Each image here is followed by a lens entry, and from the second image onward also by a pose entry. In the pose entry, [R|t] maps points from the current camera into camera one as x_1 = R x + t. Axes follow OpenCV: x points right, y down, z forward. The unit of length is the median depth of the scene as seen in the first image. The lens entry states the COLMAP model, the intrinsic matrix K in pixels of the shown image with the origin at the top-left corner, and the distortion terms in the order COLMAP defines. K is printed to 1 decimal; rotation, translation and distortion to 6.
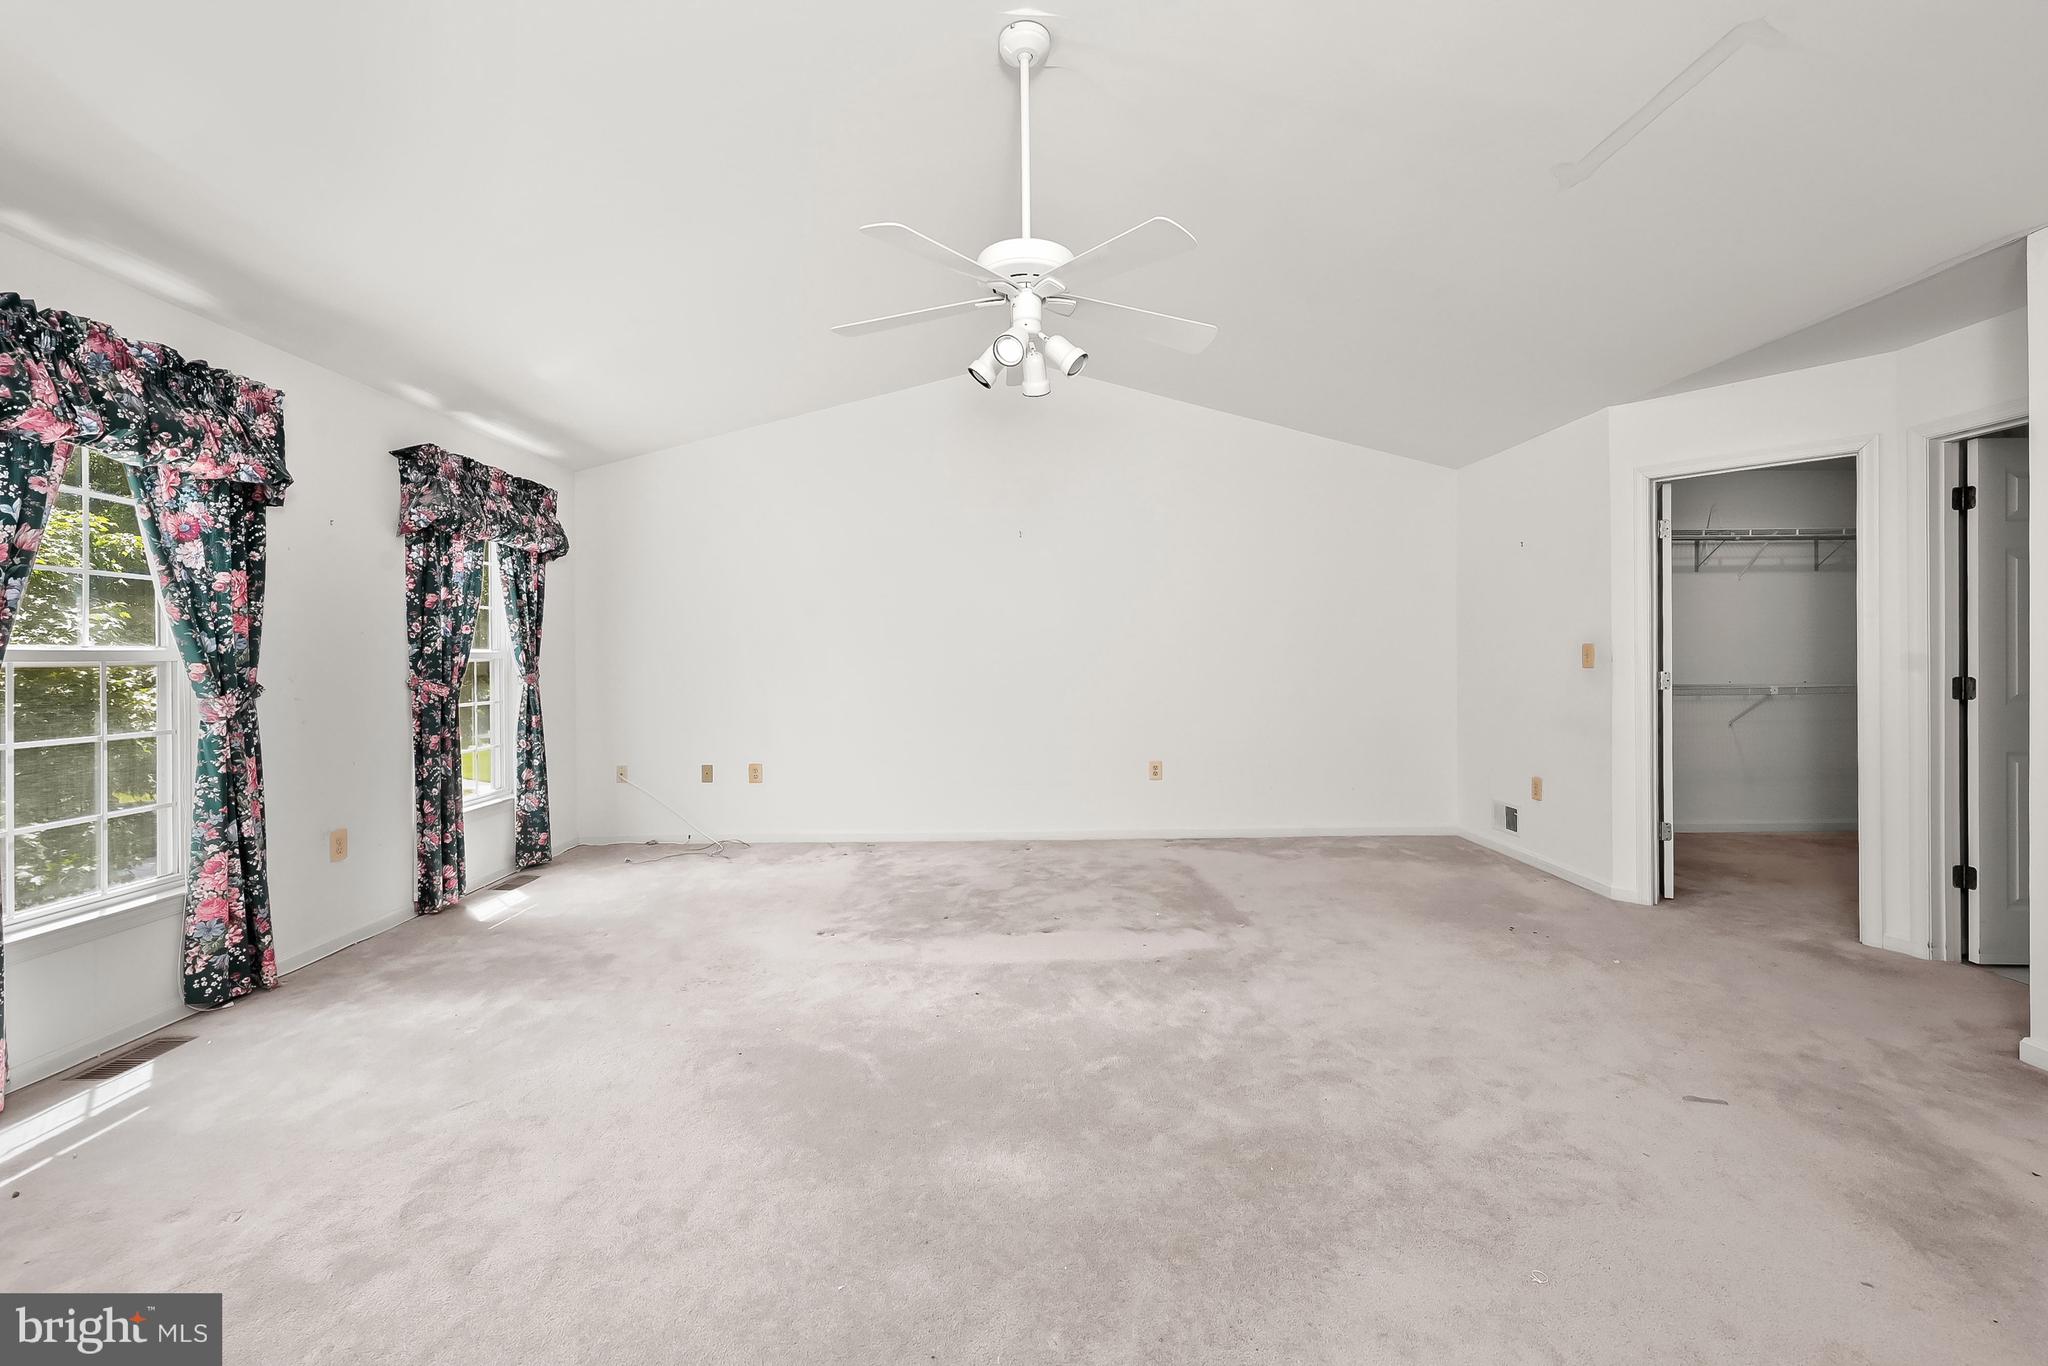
lens RADIAL K [[841.5, 0, 1022.8], [0, 841.5, 654.4], [0, 0, 1]] dist [0.000880, -0.000080]
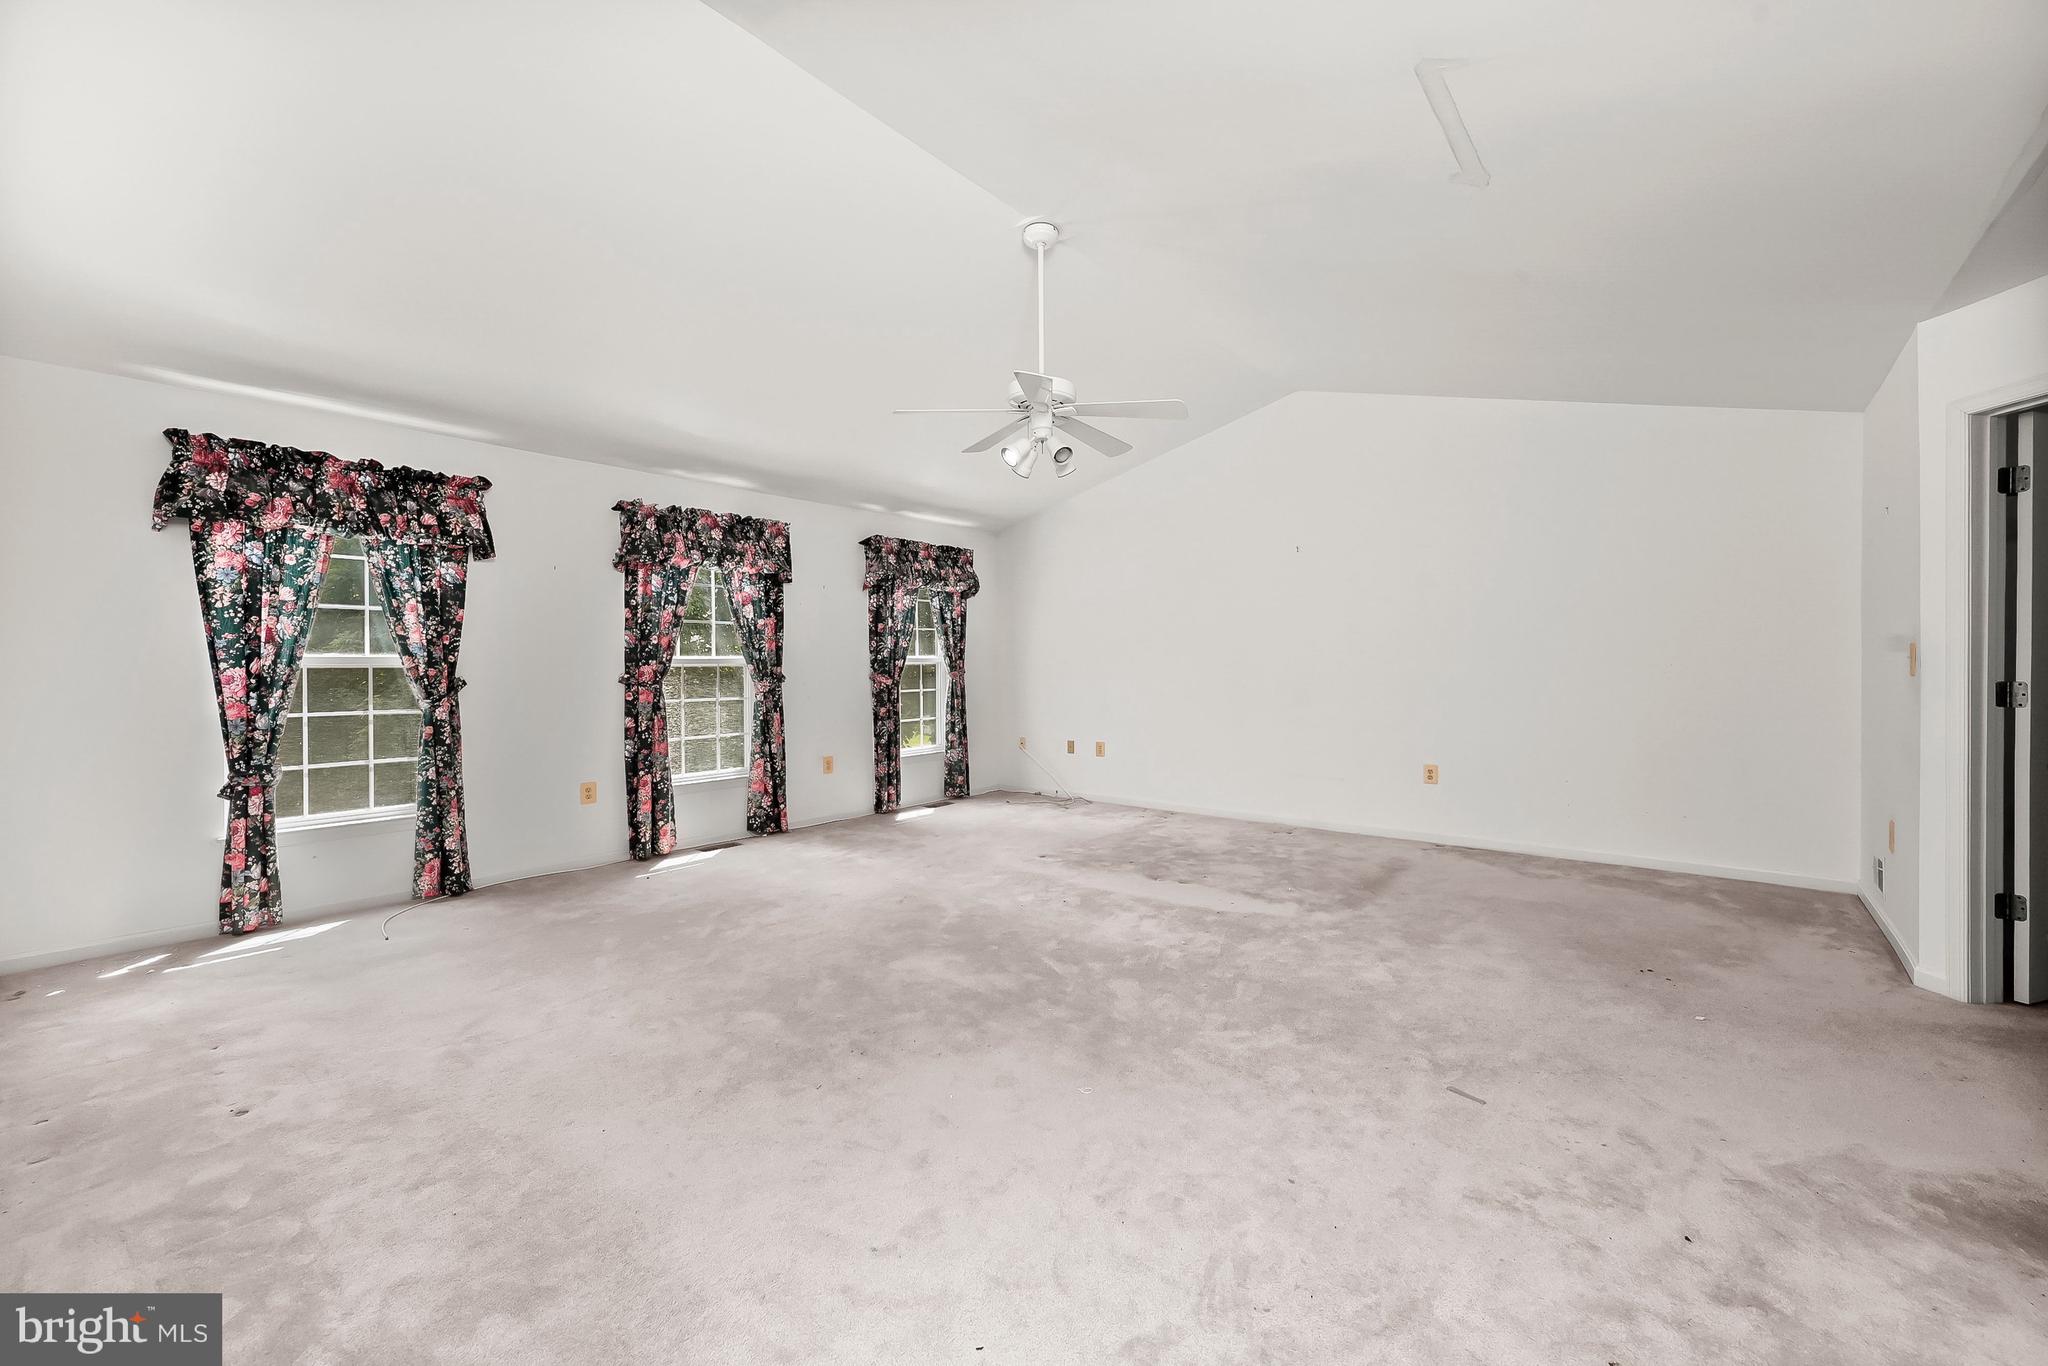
lens RADIAL K [[822.7, 0, 1043.9], [0, 822.7, 665.6], [0, 0, 1]] dist [0.001224, -0.000297]
pose [[0.766021, 0.002454, -0.642811, 0.689419], [0.004296, 0.999951, 0.008936, -0.001469], [0.642802, -0.009607, 0.765972, -0.057745]]
